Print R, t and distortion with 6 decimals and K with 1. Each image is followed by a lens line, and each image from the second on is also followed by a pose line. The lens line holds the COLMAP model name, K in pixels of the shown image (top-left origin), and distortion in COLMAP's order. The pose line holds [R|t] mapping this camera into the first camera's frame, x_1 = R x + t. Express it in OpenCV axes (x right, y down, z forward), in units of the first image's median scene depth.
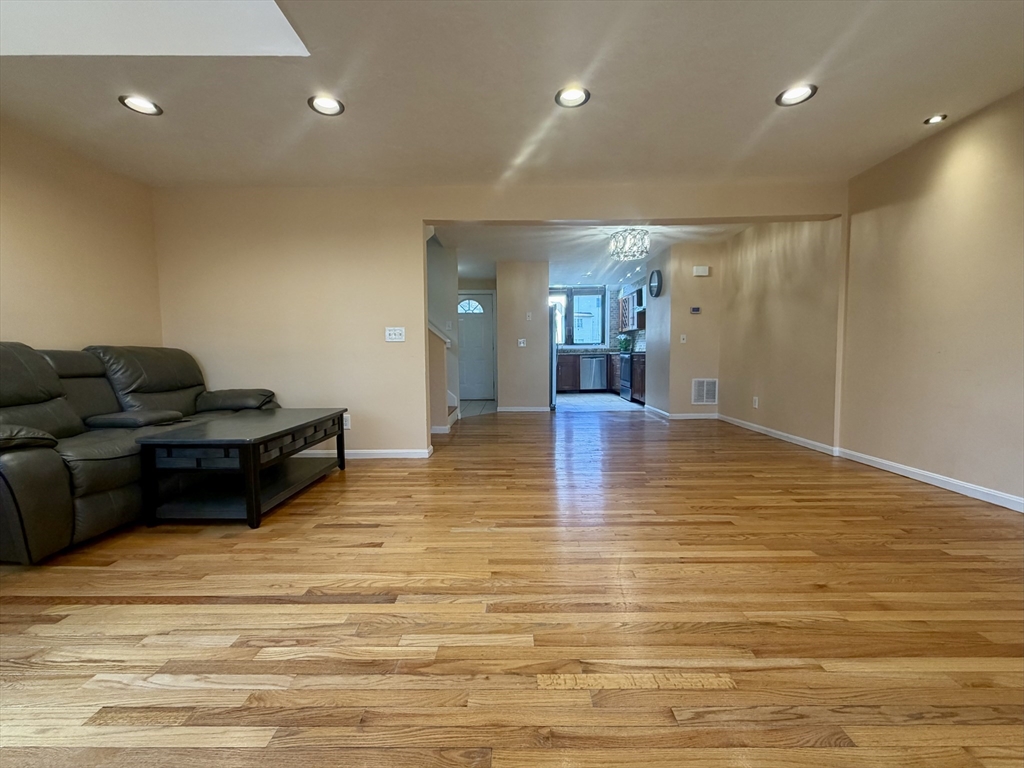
lens RADIAL K [[418.4, 0, 510.1], [0, 418.4, 384.9], [0, 0, 1]] dist [-0.001091, 0.000595]
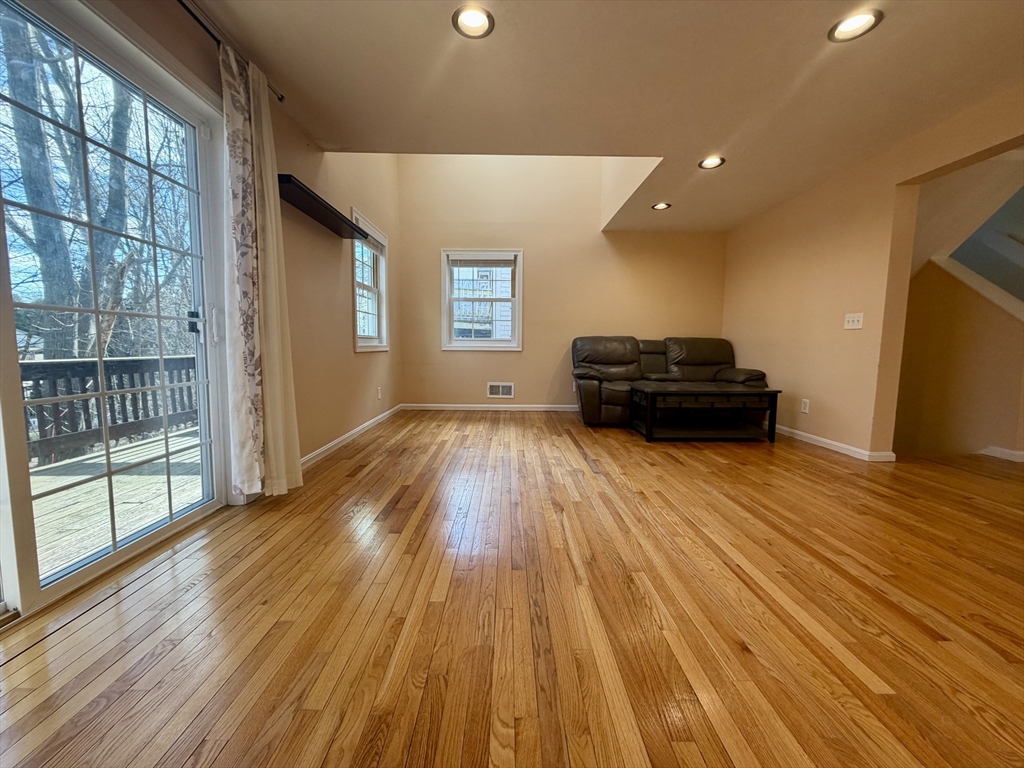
lens RADIAL K [[407.7, 0, 517.7], [0, 407.7, 383.3], [0, 0, 1]] dist [-0.003665, 0.000200]
pose [[0.031026, 0.099547, -0.994549, 1.208761], [-0.078254, 0.992216, 0.096872, -0.024284], [0.996451, 0.074822, 0.038574, 0.454042]]
